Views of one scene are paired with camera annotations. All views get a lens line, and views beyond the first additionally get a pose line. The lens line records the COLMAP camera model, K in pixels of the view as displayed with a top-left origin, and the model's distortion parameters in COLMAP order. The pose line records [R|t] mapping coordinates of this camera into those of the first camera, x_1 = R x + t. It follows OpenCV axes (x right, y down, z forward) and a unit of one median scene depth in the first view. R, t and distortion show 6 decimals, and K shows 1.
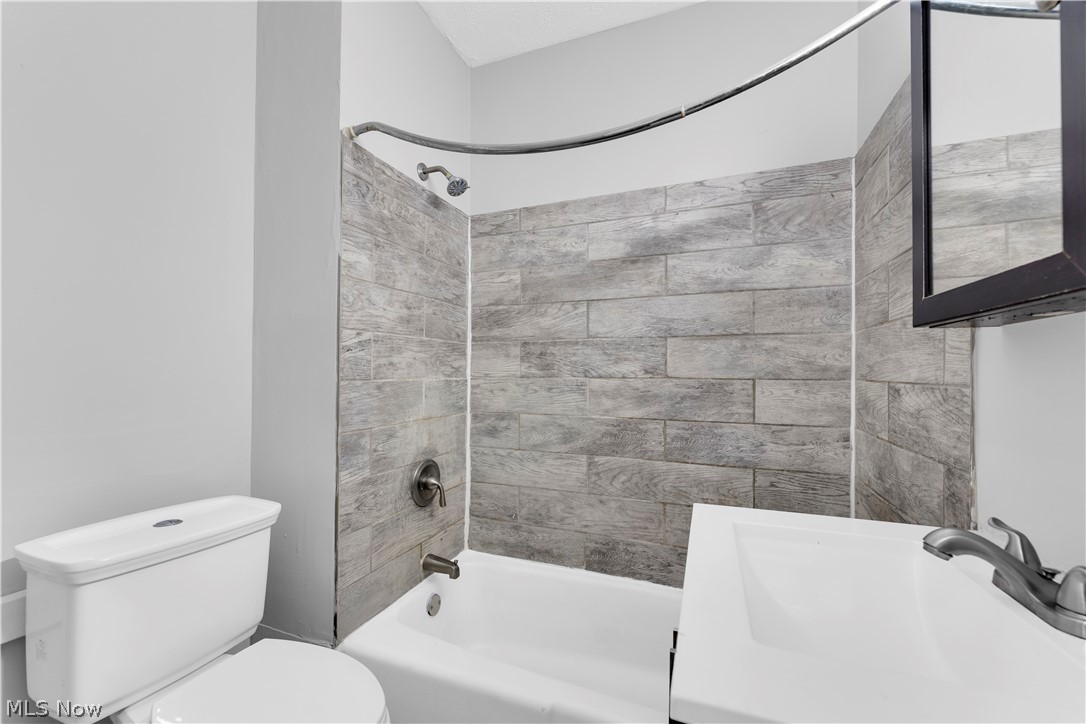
lens RADIAL K [[439.8, 0, 537.3], [0, 439.8, 371.7], [0, 0, 1]] dist [-0.002012, -0.001180]
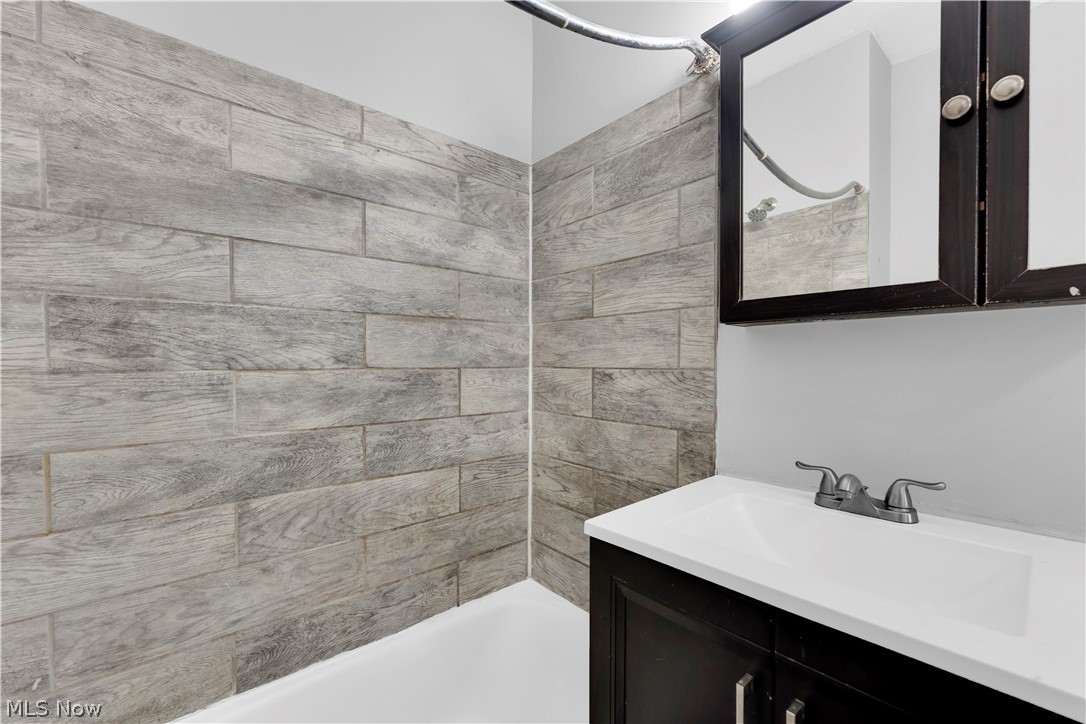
lens RADIAL K [[439.8, 0, 537.3], [0, 439.8, 371.7], [0, 0, 1]] dist [-0.002012, -0.001180]
pose [[0.474159, -0.024570, 0.880096, -0.222198], [0.002732, 0.999647, 0.026435, 0.000897], [-0.880435, -0.010130, 0.474059, 0.393330]]
